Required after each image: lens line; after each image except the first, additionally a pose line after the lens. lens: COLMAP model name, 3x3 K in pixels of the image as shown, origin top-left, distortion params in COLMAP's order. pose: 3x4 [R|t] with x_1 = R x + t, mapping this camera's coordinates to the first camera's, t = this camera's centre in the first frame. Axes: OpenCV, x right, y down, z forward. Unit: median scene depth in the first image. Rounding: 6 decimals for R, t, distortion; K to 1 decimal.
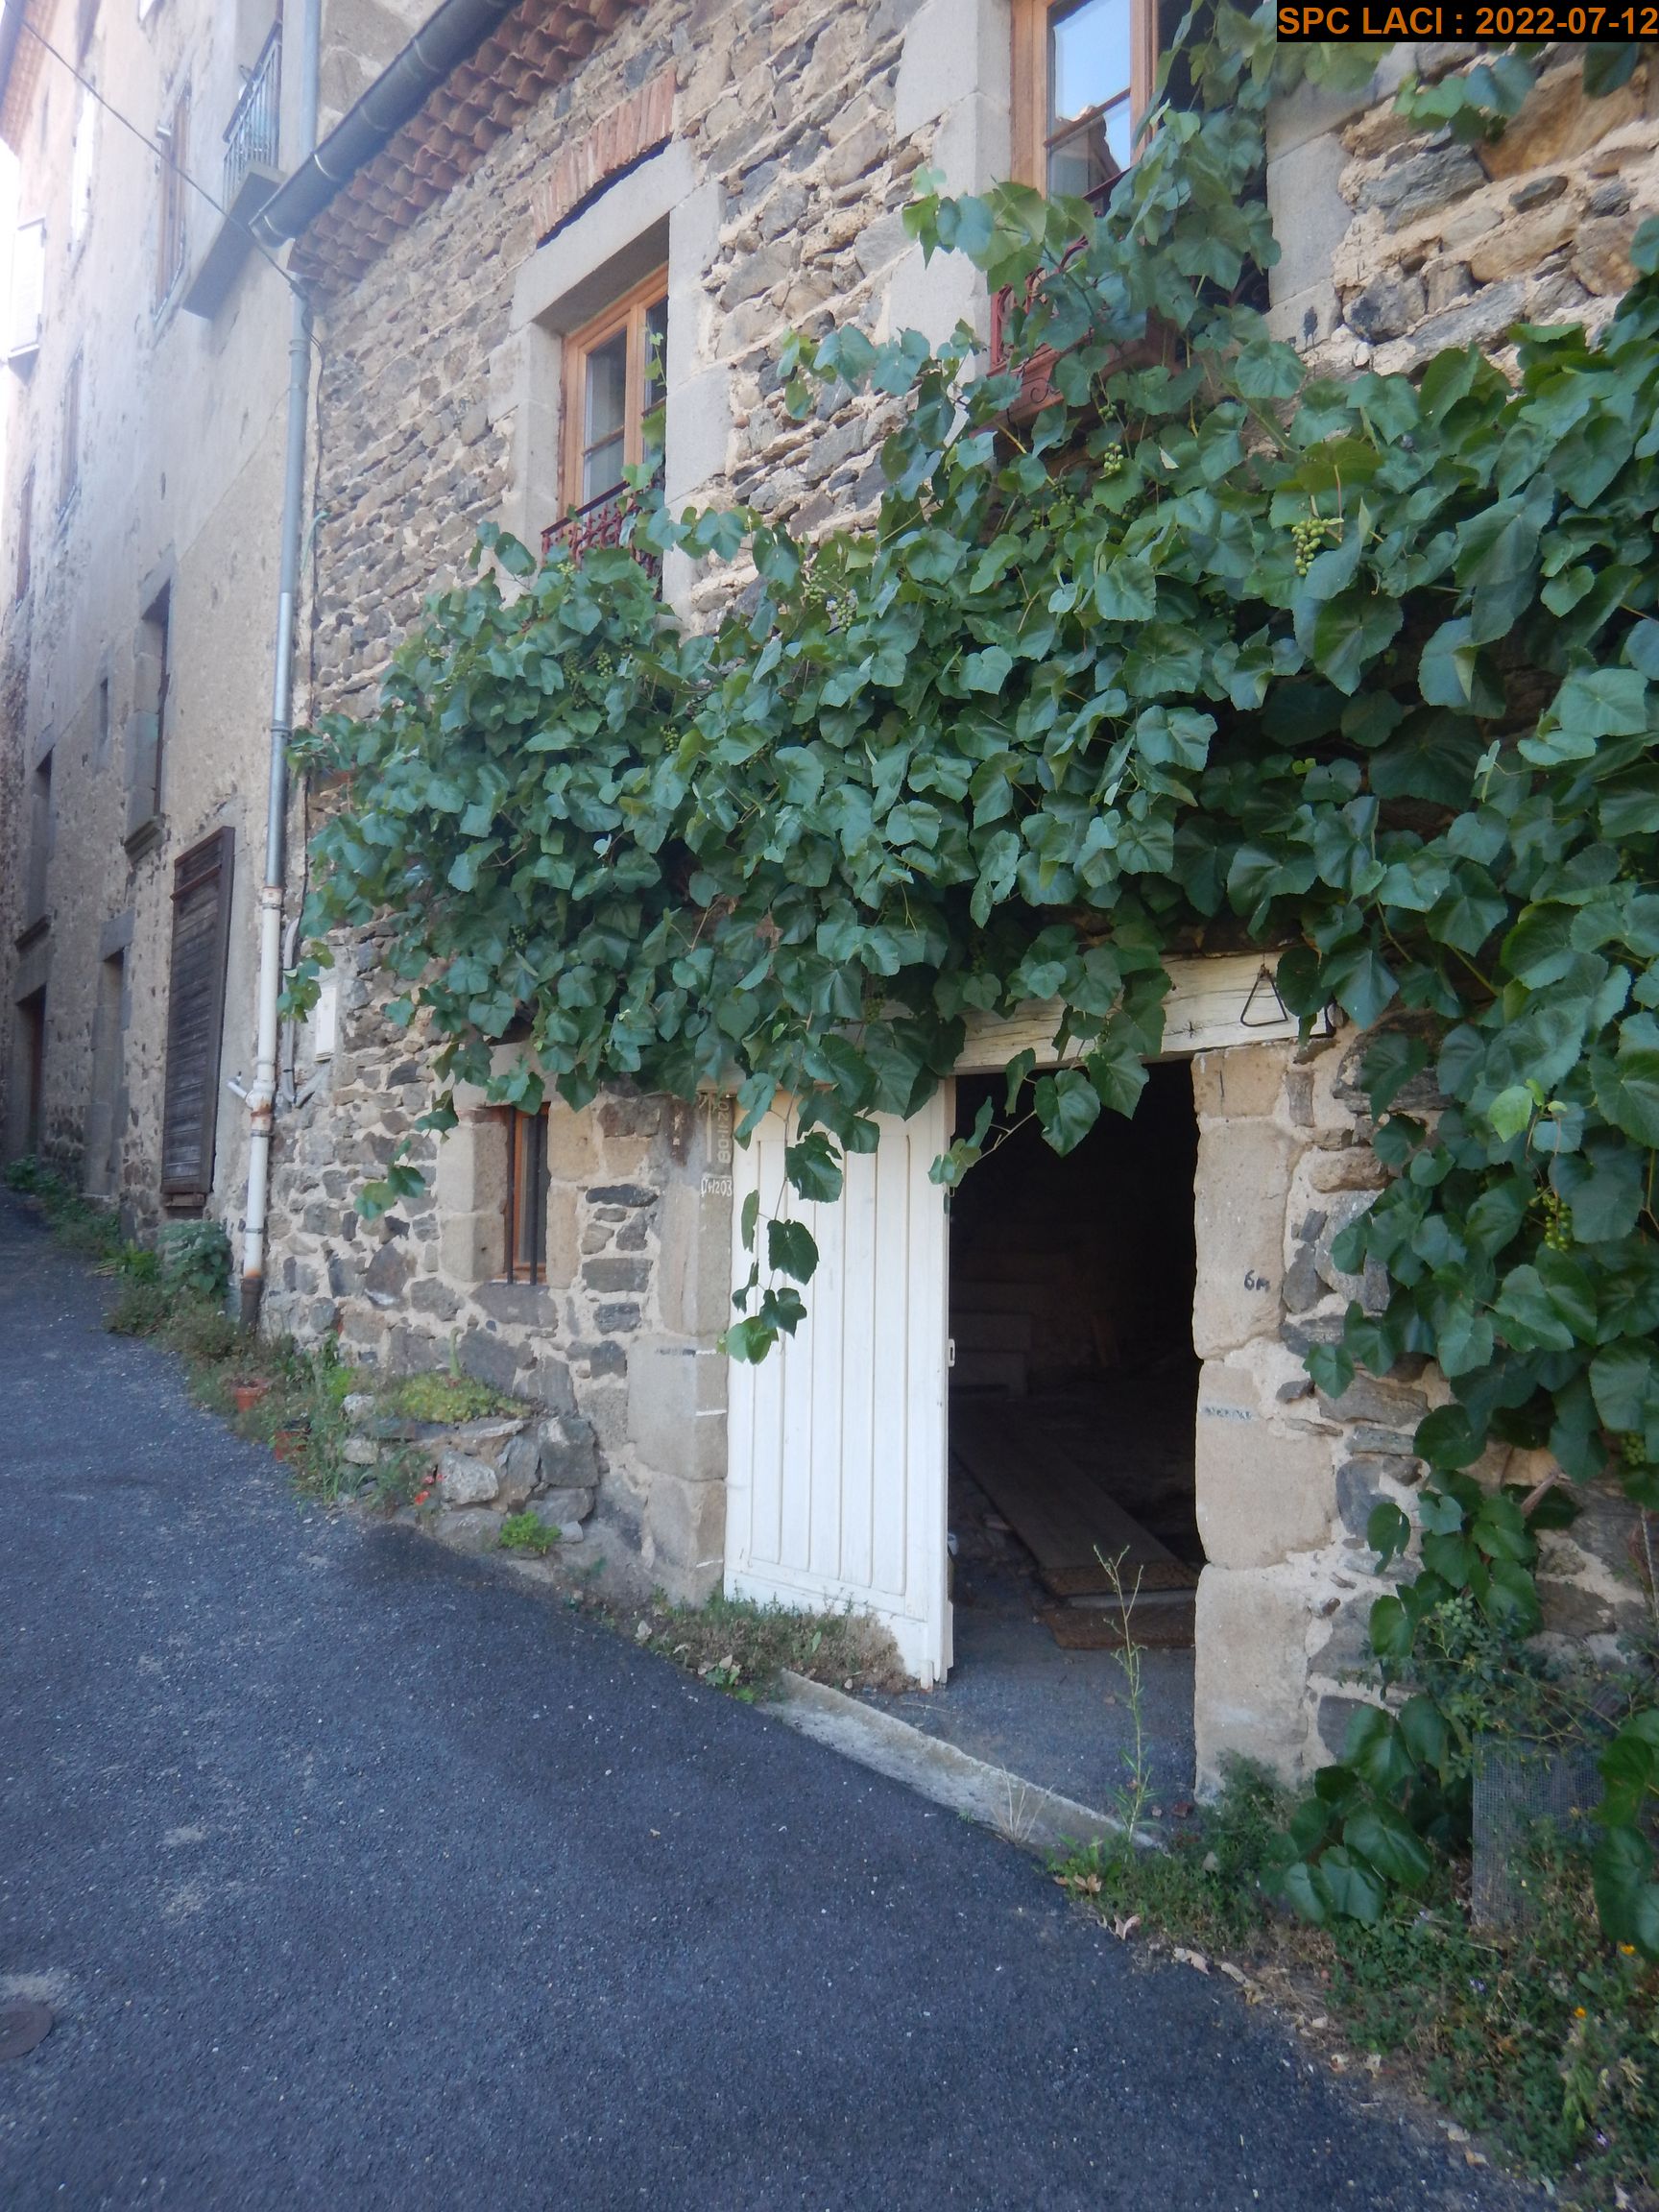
lens RADIAL K [[1743.5, 0, 829.5], [0, 1743.5, 1106.0], [0, 0, 1]] dist [0.064977, 0.004242]
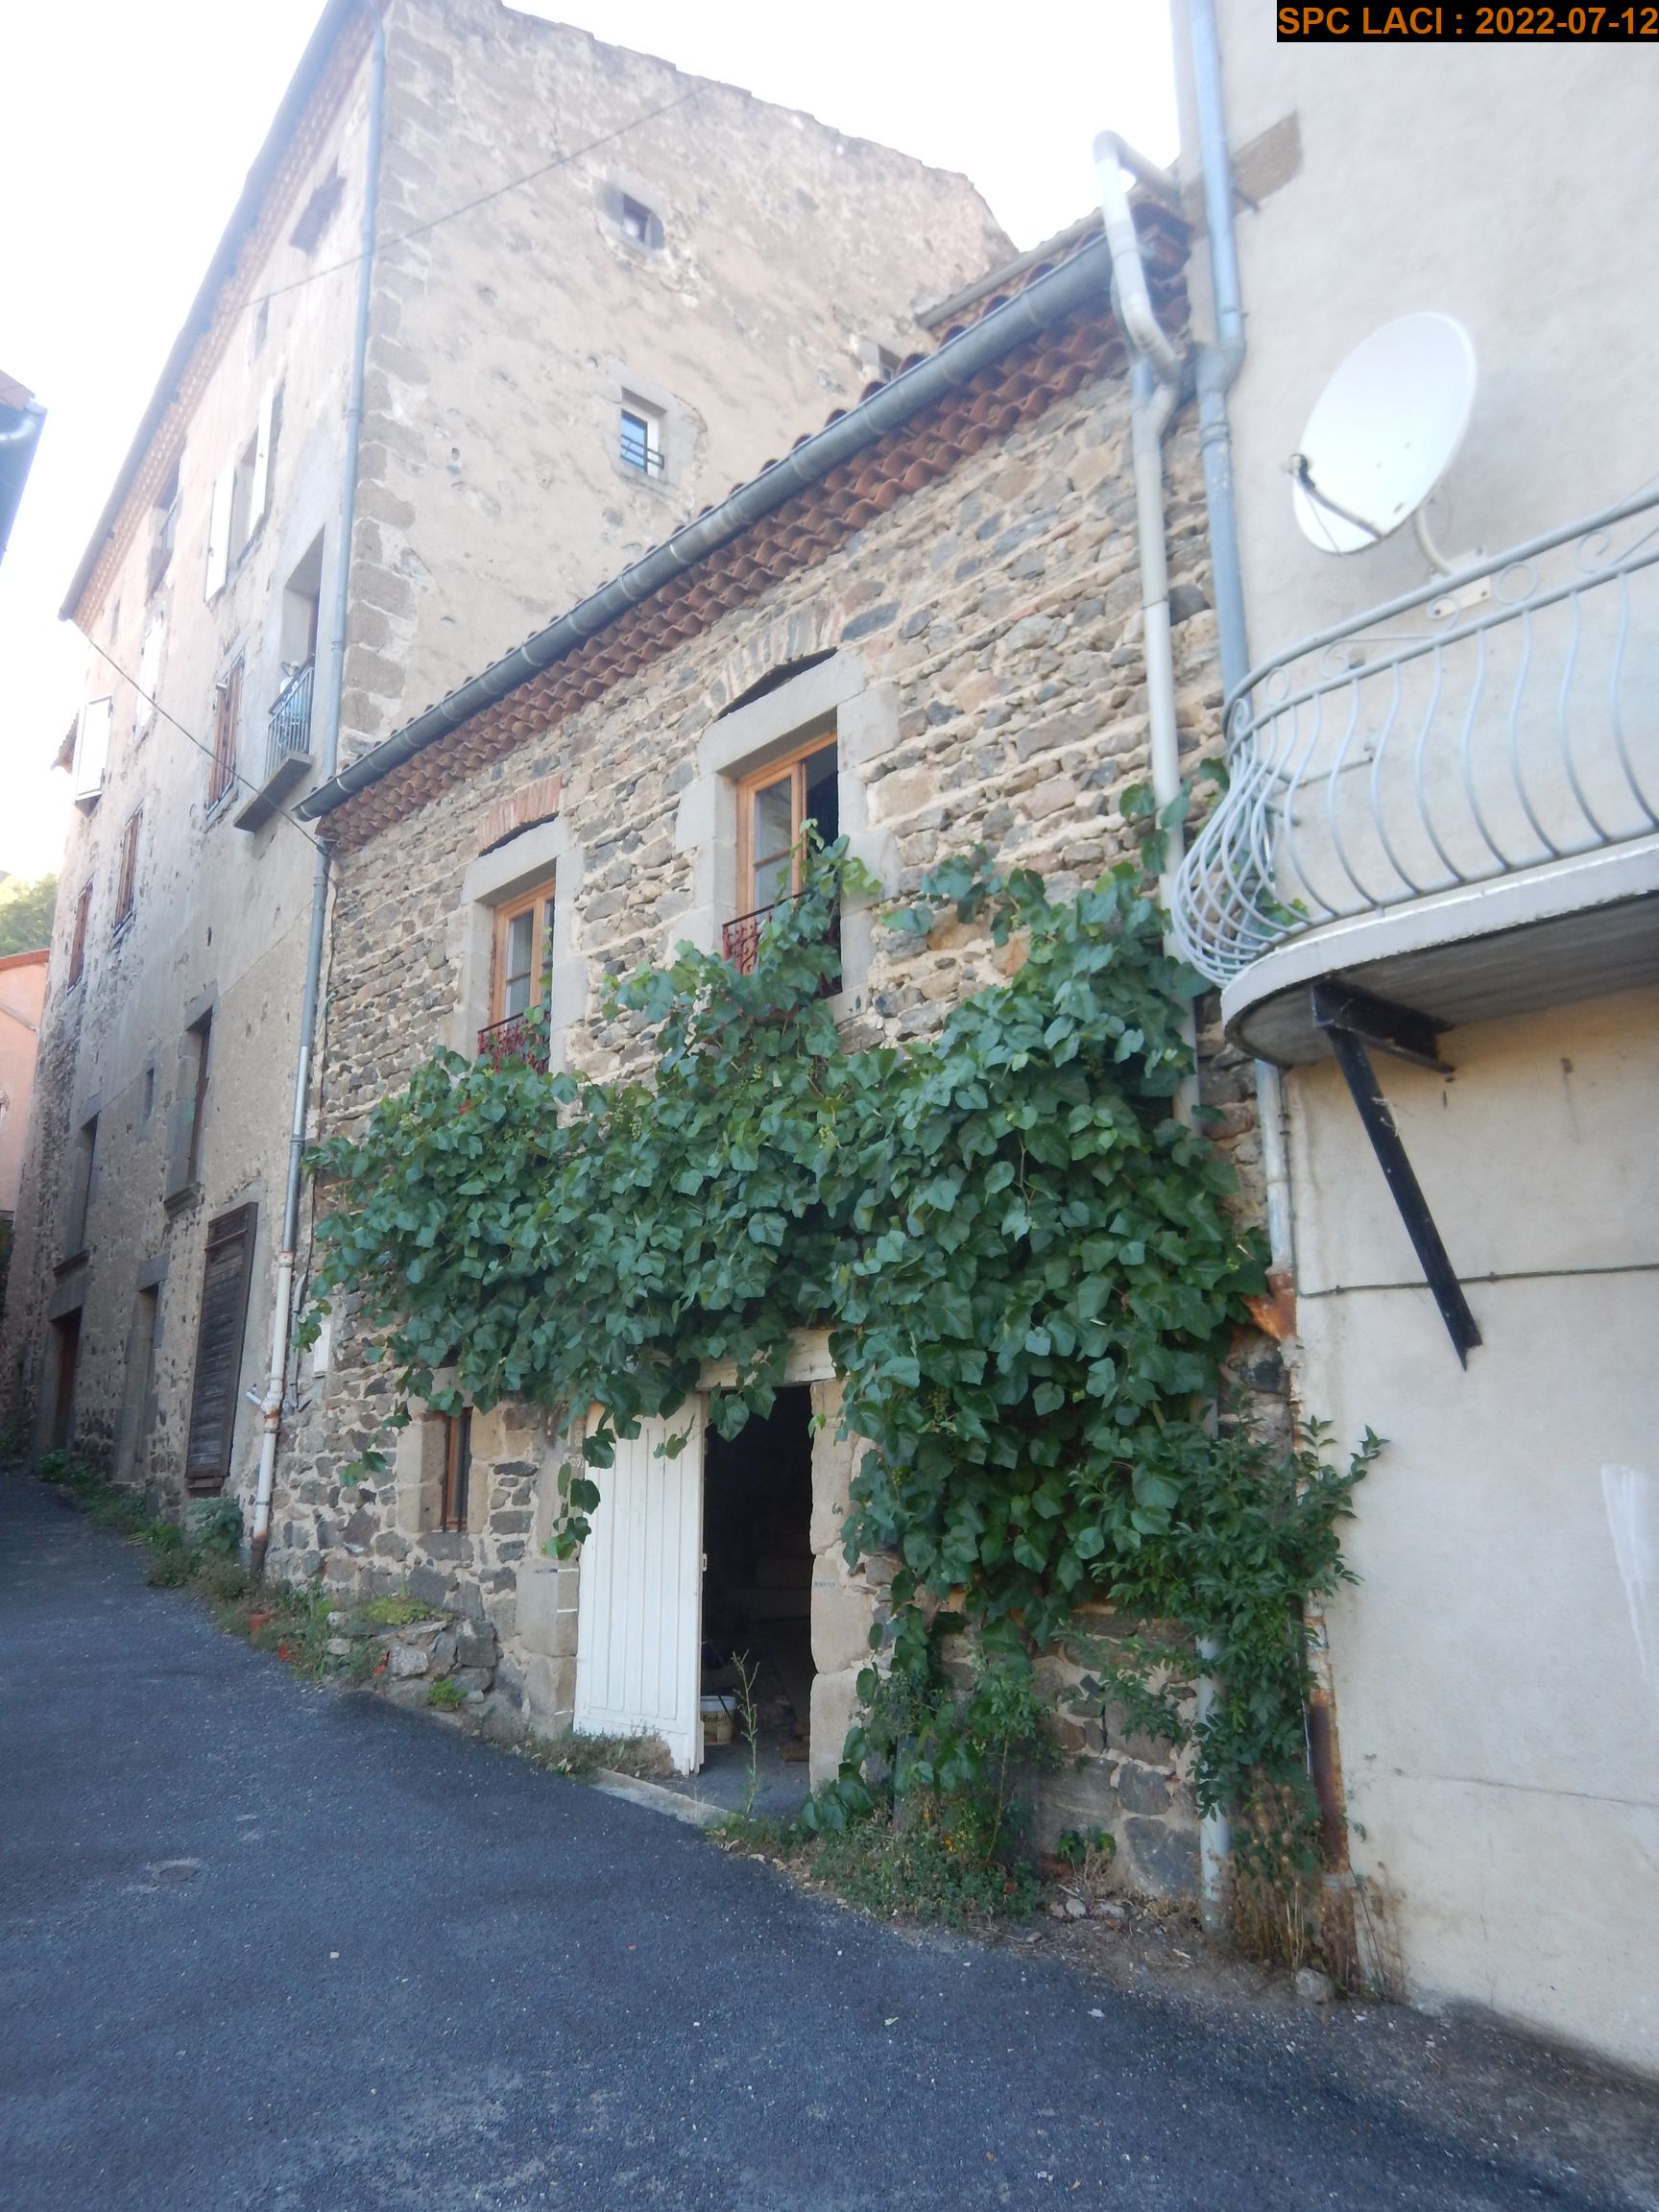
lens RADIAL K [[1789.7, 0, 829.5], [0, 1789.7, 1106.0], [0, 0, 1]] dist [0.115048, 0.004398]
pose [[0.999906, -0.012287, 0.006130, 0.154470], [0.013066, 0.988656, -0.149630, -0.024243], [-0.004222, 0.149696, 0.988723, -0.634690]]
